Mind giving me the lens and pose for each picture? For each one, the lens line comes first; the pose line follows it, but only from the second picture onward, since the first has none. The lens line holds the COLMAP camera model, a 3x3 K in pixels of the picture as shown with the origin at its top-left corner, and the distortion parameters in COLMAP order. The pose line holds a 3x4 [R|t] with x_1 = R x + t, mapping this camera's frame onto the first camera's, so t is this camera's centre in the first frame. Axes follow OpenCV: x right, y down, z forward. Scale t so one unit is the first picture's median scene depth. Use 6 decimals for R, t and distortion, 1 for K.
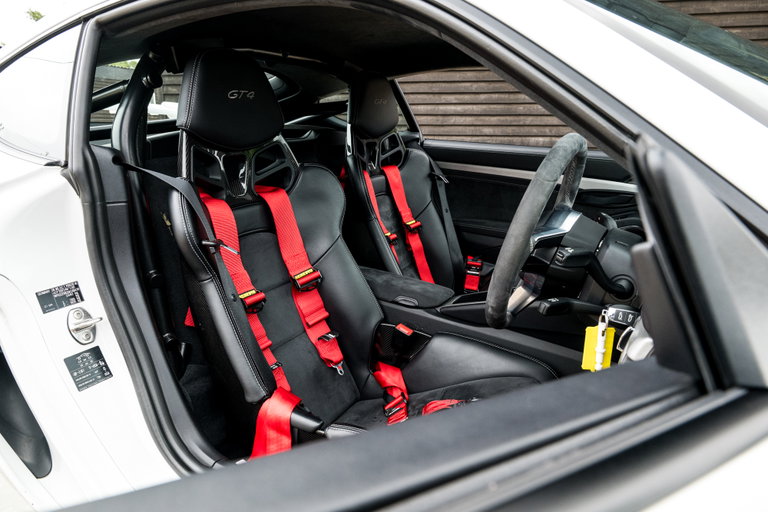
lens RADIAL K [[513.6, 0, 386.0], [0, 513.6, 254.9], [0, 0, 1]] dist [0.004348, 0.000249]
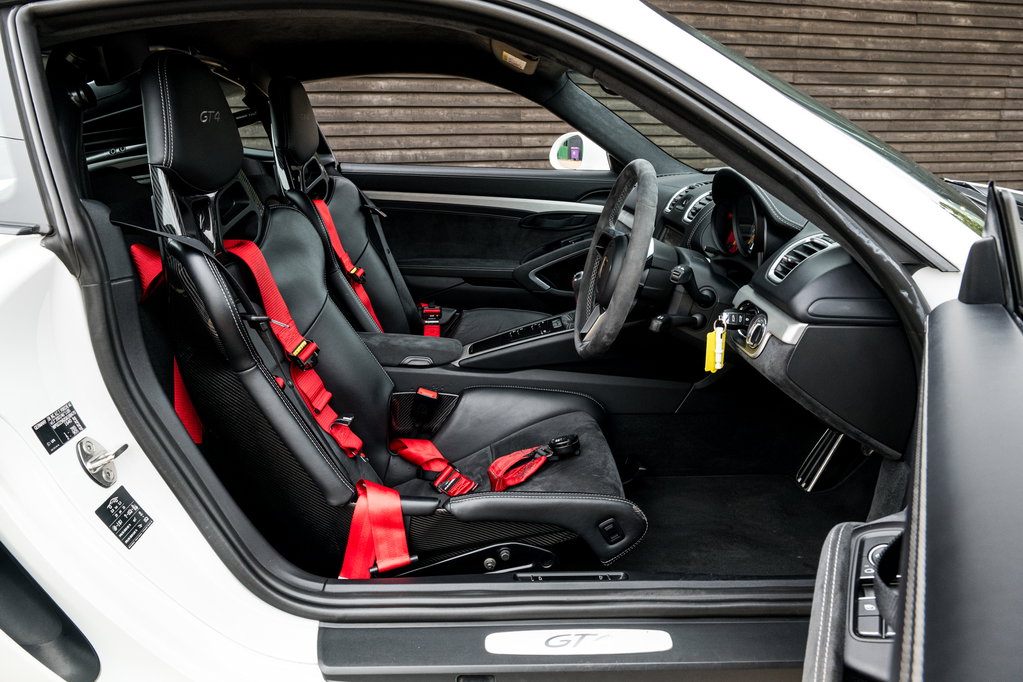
lens RADIAL K [[684.1, 0, 514.4], [0, 684.1, 341.4], [0, 0, 1]] dist [0.004348, 0.000249]
pose [[0.861278, -0.163905, 0.480973, -0.386849], [0.139534, 0.986450, 0.086297, -0.017461], [-0.488600, -0.007214, 0.872478, -0.057551]]
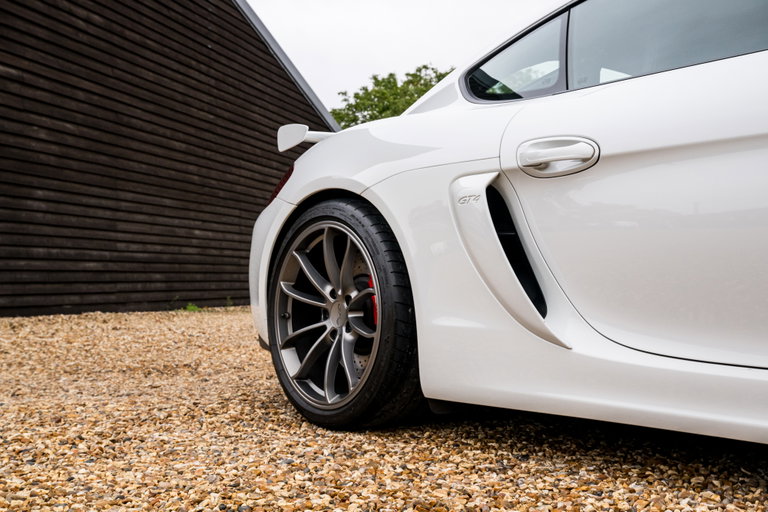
lens RADIAL K [[851.4, 0, 386.6], [0, 851.4, 256.8], [0, 0, 1]] dist [0.003646, 0.000000]
pose [[0.097949, 0.004196, 0.995183, -5.113101], [0.179770, 0.983466, -0.021840, -0.327419], [-0.978820, 0.181043, 0.095575, 1.216634]]
